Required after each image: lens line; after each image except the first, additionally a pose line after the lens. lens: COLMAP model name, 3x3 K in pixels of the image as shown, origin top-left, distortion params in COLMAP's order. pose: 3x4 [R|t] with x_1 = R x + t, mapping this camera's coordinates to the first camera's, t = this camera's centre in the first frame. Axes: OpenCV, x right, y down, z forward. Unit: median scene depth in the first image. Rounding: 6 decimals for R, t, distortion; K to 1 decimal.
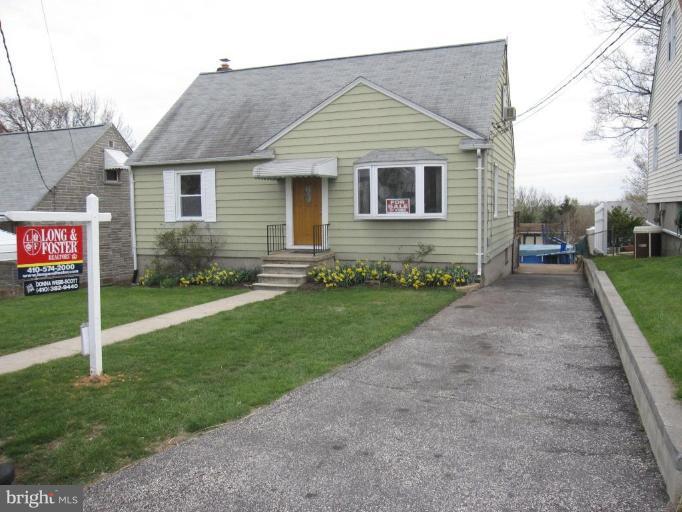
lens RADIAL K [[569.6, 0, 341.0], [0, 569.6, 256.0], [0, 0, 1]] dist [-0.052949, 0.000133]
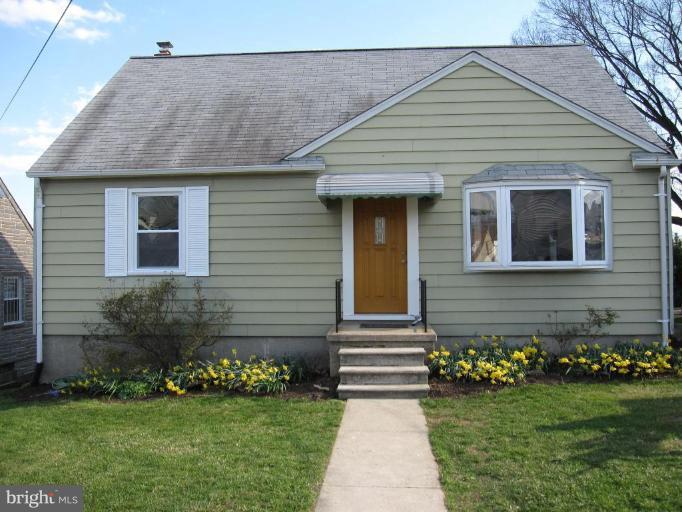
lens RADIAL K [[569.6, 0, 341.0], [0, 569.6, 256.0], [0, 0, 1]] dist [-0.052949, 0.000133]
pose [[0.951236, 0.010457, 0.308286, -0.272482], [0.023459, 0.994079, -0.106101, -0.015512], [-0.307570, 0.108159, 0.945358, 0.405283]]
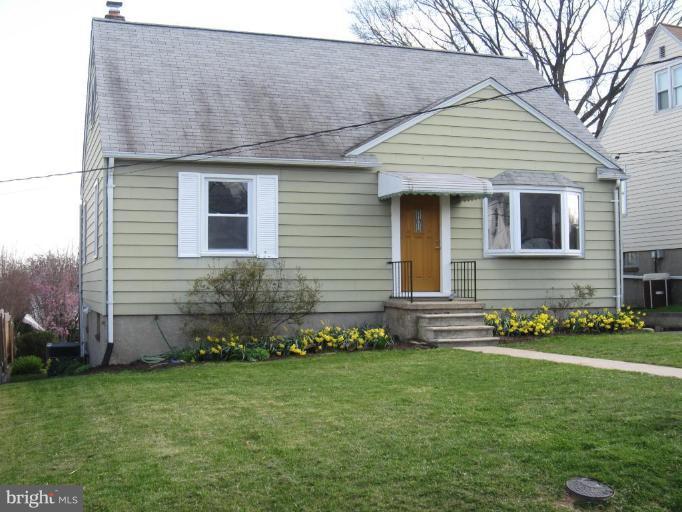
lens RADIAL K [[921.2, 0, 341.0], [0, 921.2, 256.0], [0, 0, 1]] dist [-0.107732, 0.004324]
pose [[0.746985, 0.029129, 0.664202, -0.859987], [0.053397, 0.993184, -0.103610, 0.048890], [-0.662693, 0.112861, 0.740338, 0.188637]]
